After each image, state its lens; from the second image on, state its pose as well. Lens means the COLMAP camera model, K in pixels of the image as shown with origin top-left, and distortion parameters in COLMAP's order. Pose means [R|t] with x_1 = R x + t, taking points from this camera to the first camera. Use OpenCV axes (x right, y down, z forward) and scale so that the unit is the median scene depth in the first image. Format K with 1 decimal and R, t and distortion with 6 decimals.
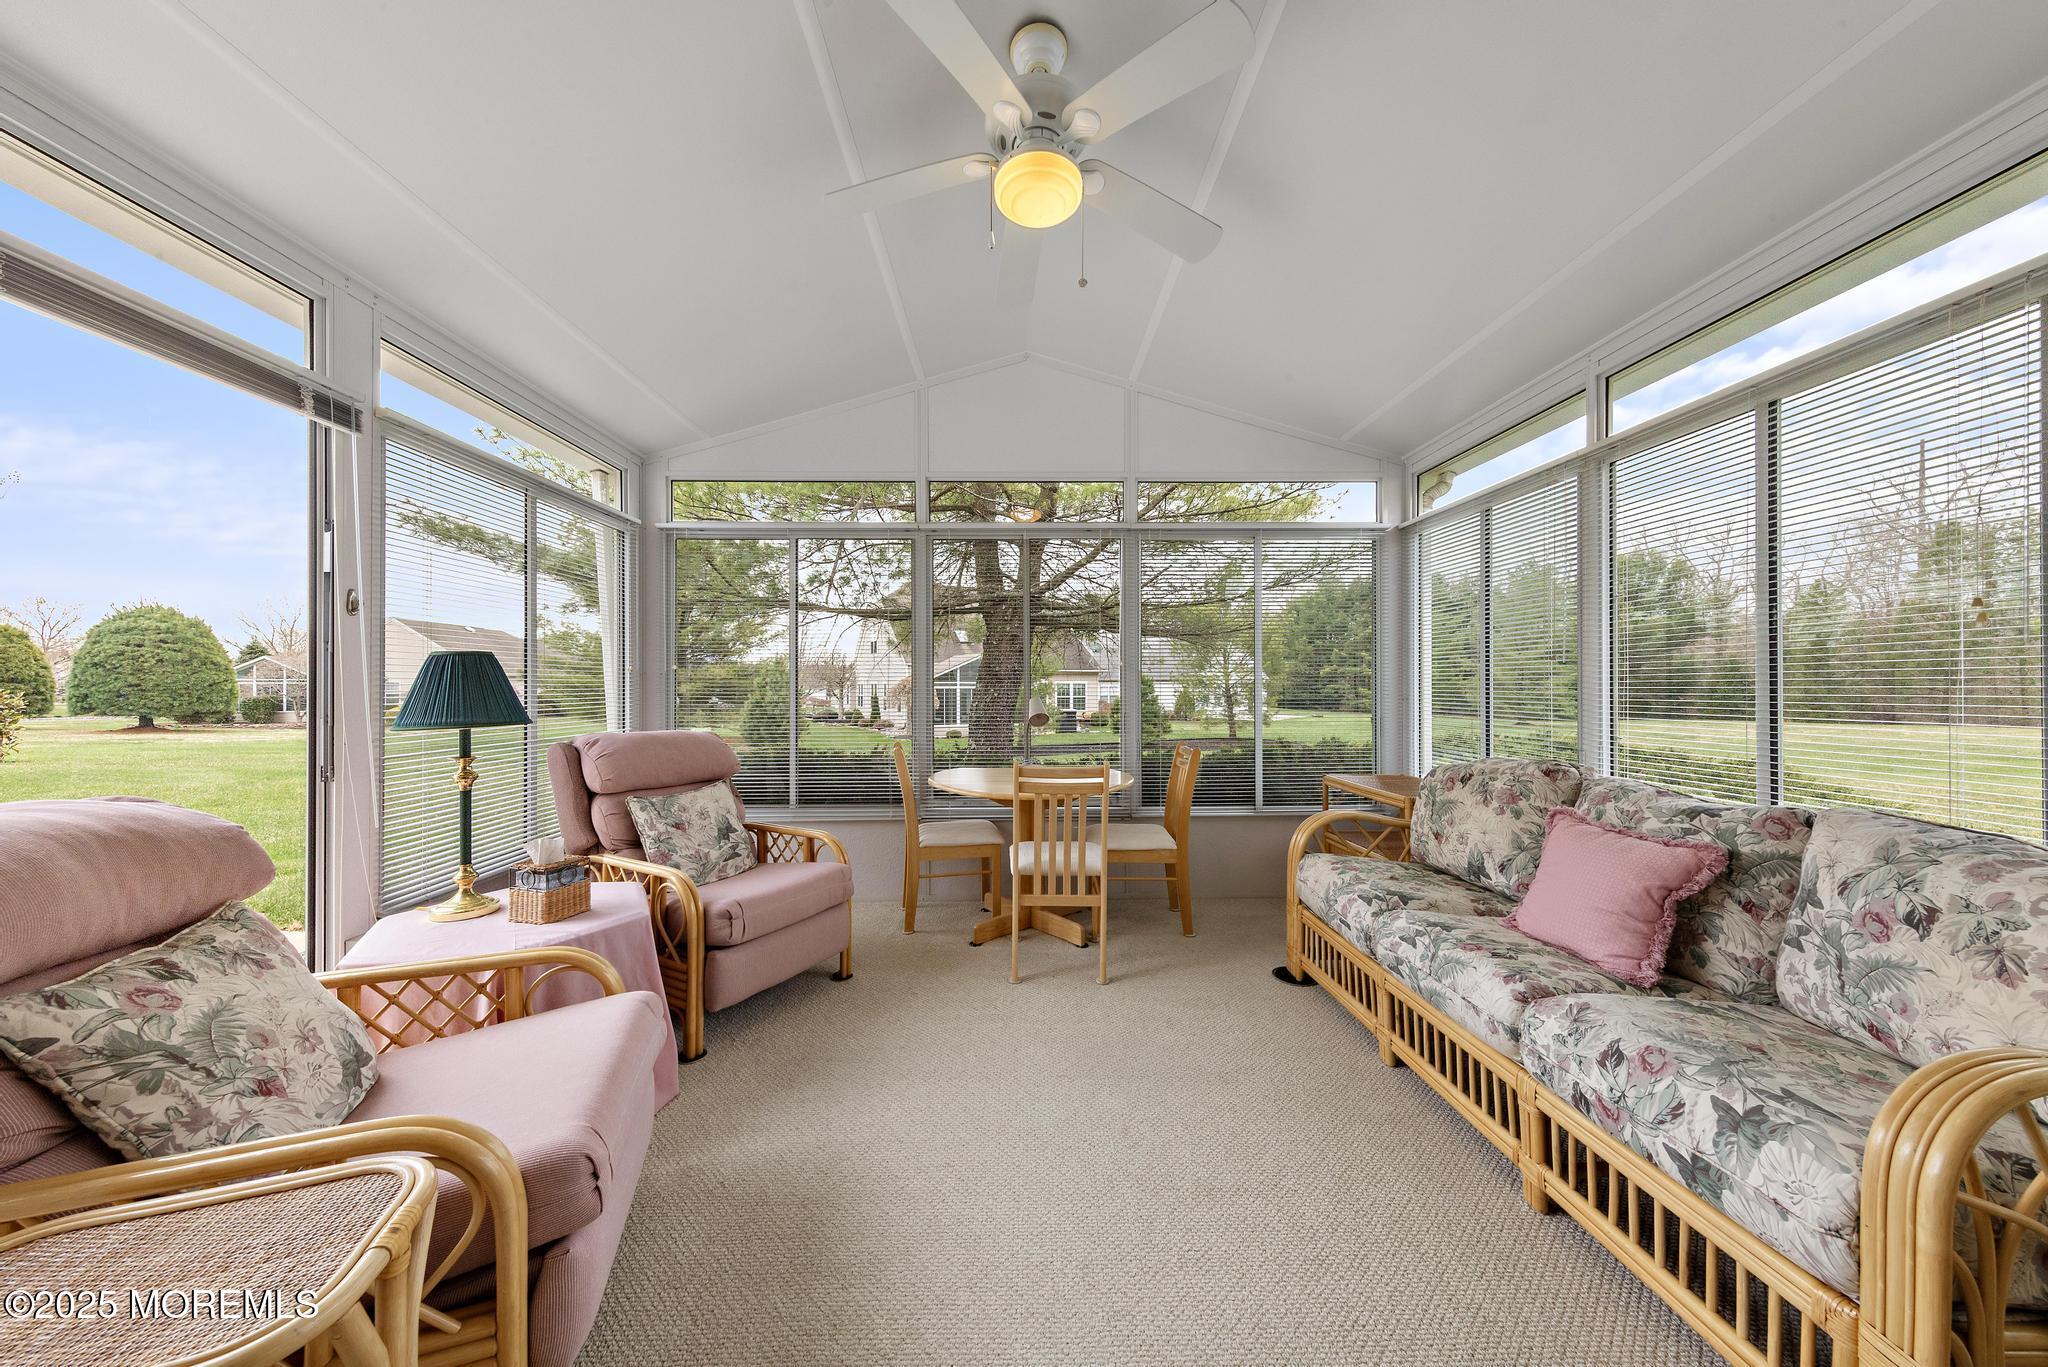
lens RADIAL K [[683.4, 0, 1033.7], [0, 683.4, 686.2], [0, 0, 1]] dist [0.005515, -0.000583]
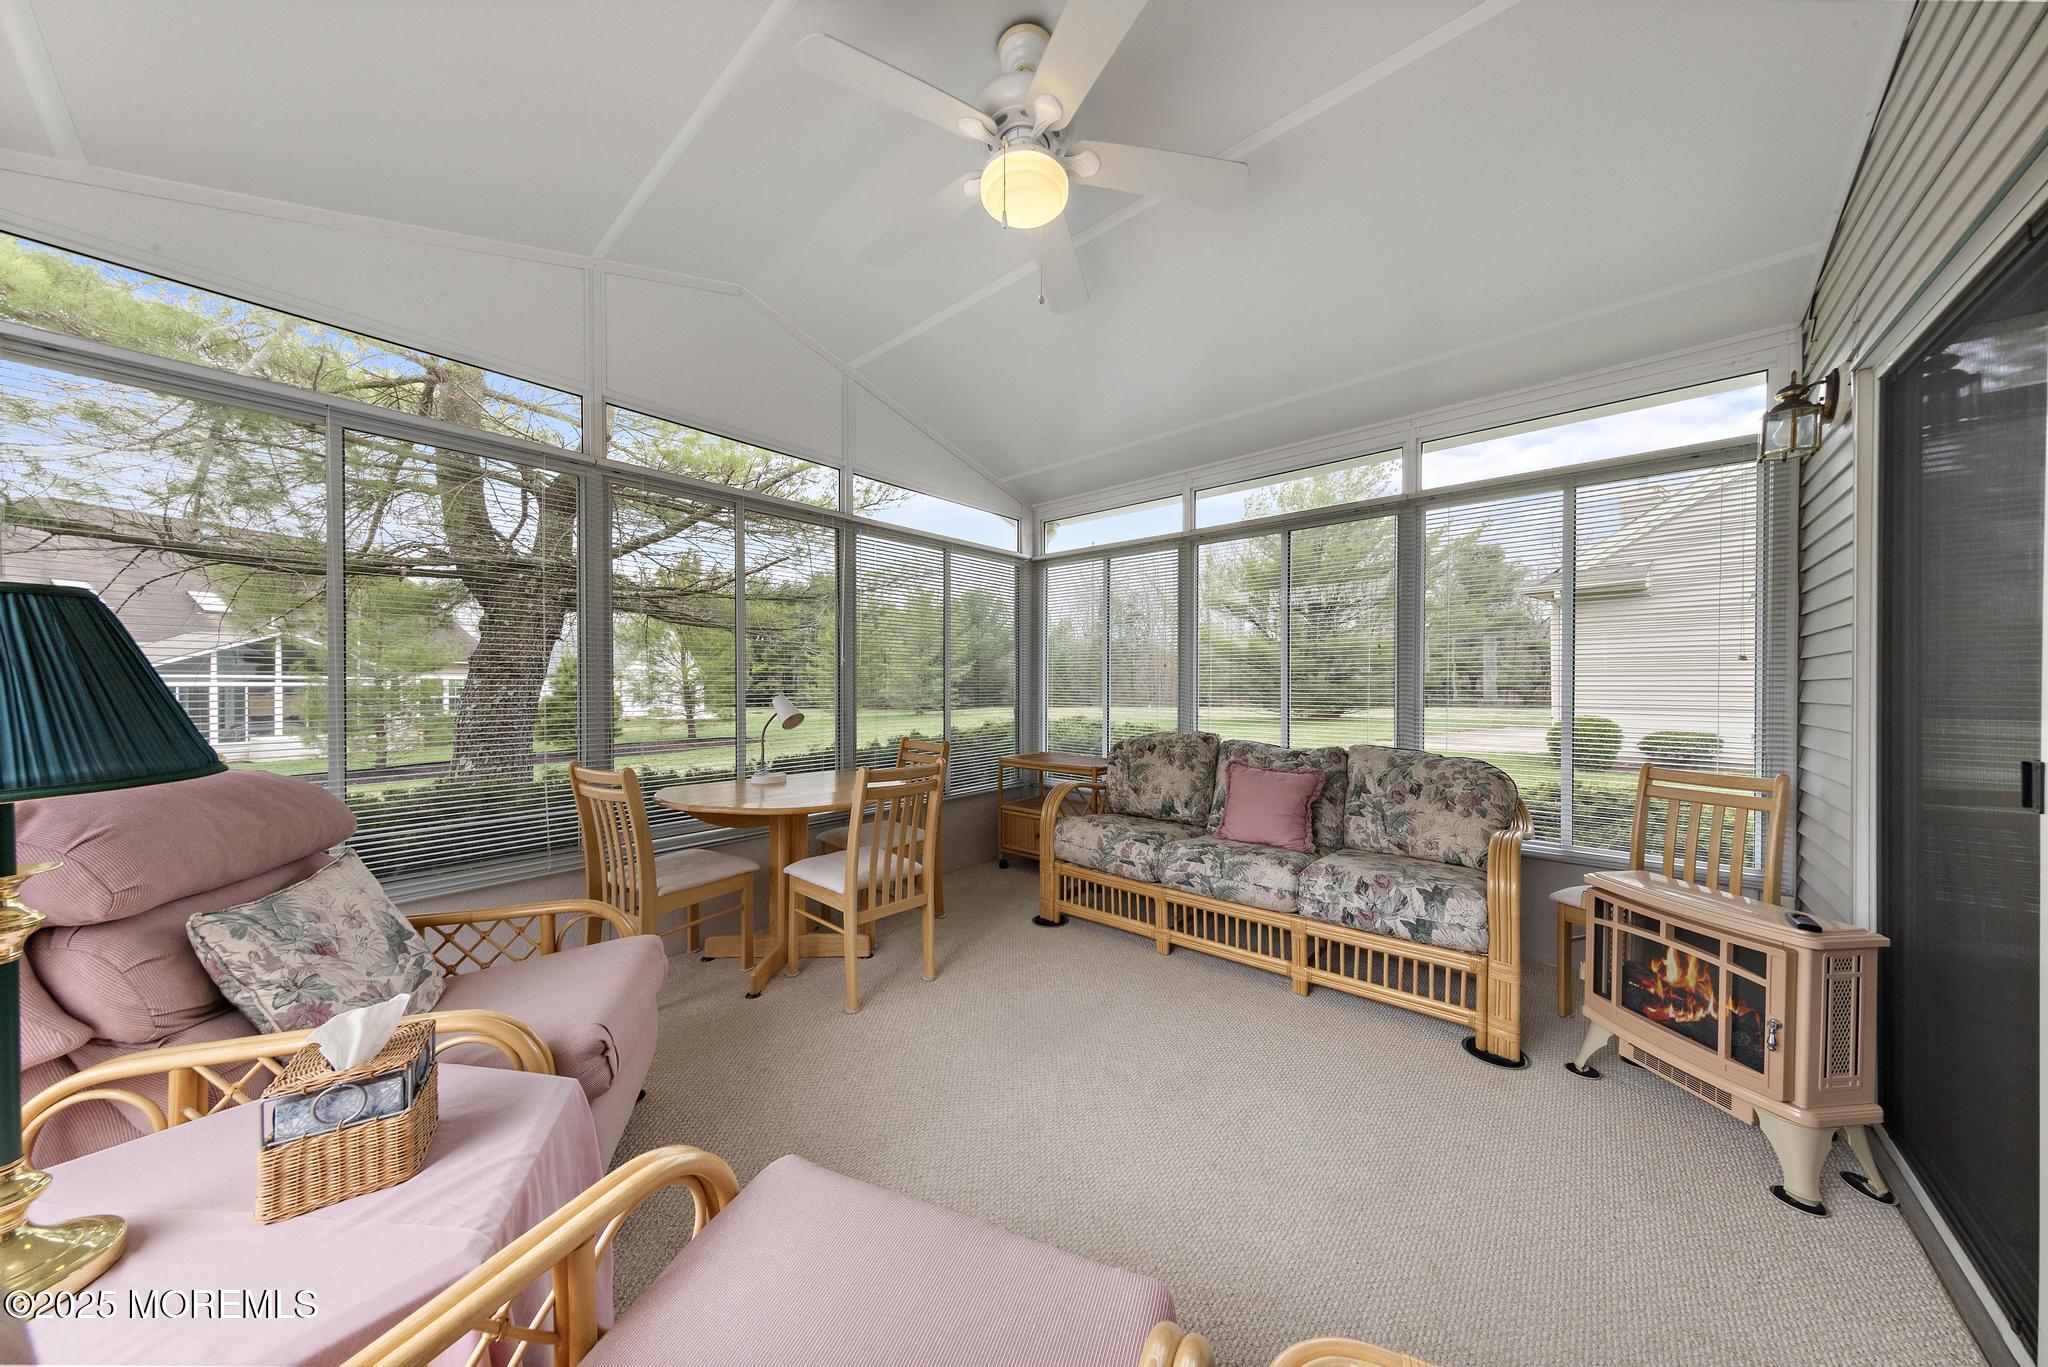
lens RADIAL K [[650.9, 0, 1039.9], [0, 650.9, 692.1], [0, 0, 1]] dist [0.005234, -0.000520]
pose [[0.659415, -0.006476, 0.751751, -0.606051], [-0.002861, 0.999934, 0.011124, 0.002751], [-0.751773, -0.009486, 0.659353, 0.299917]]
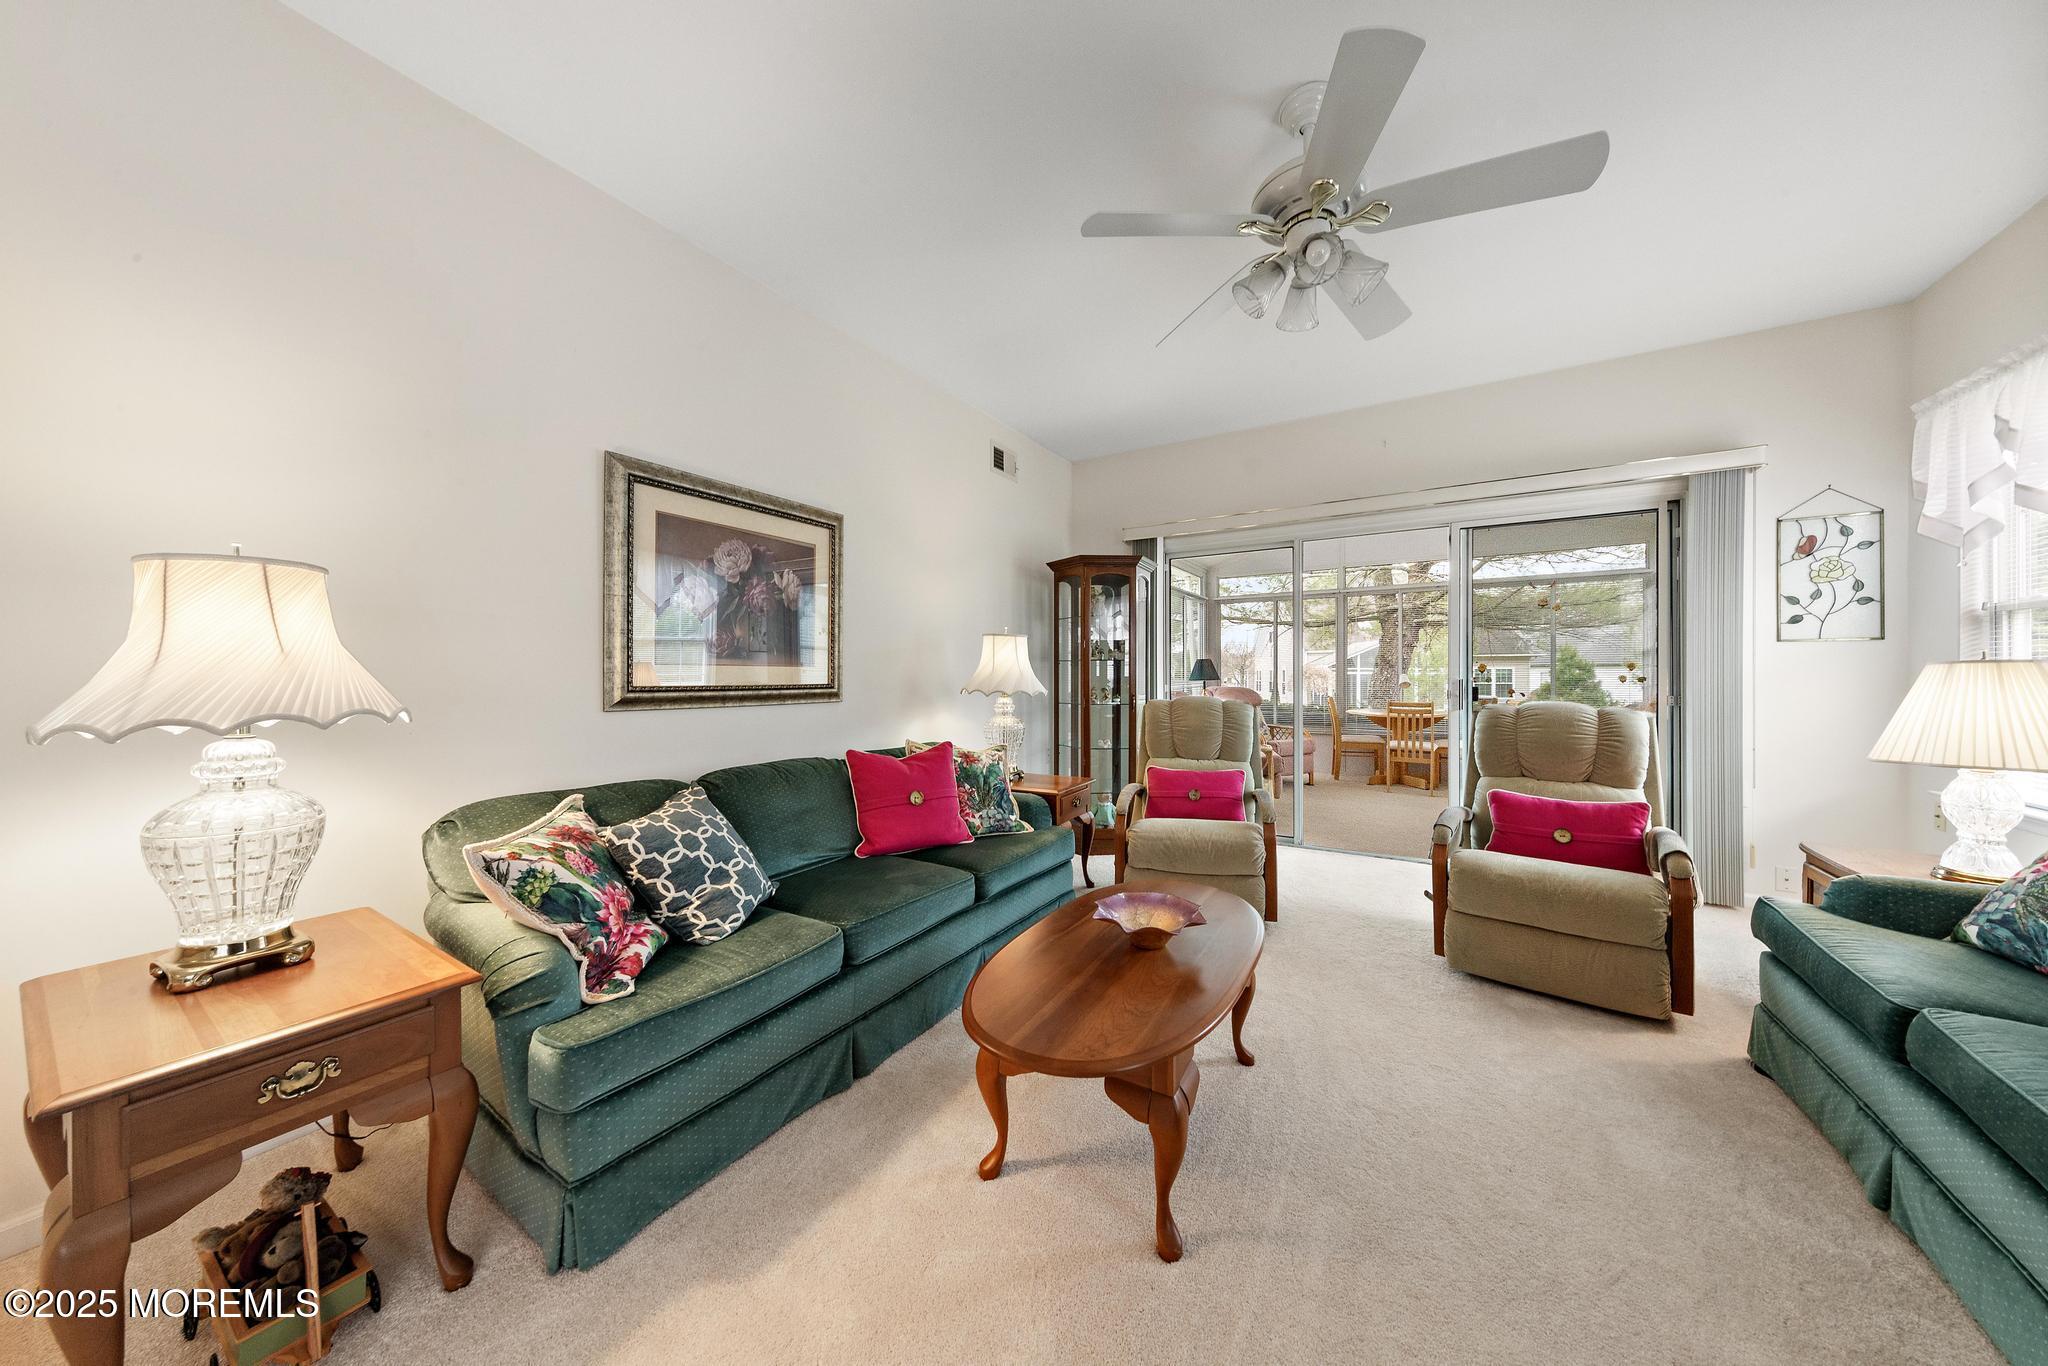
lens RADIAL K [[650.9, 0, 1031.4], [0, 650.9, 672.3], [0, 0, 1]] dist [0.005234, -0.000520]
pose [[0.842919, -0.003238, -0.538031, 0.166141], [0.003710, 0.999993, -0.000205, 0.013655], [0.538027, -0.001823, 0.842925, -1.779368]]
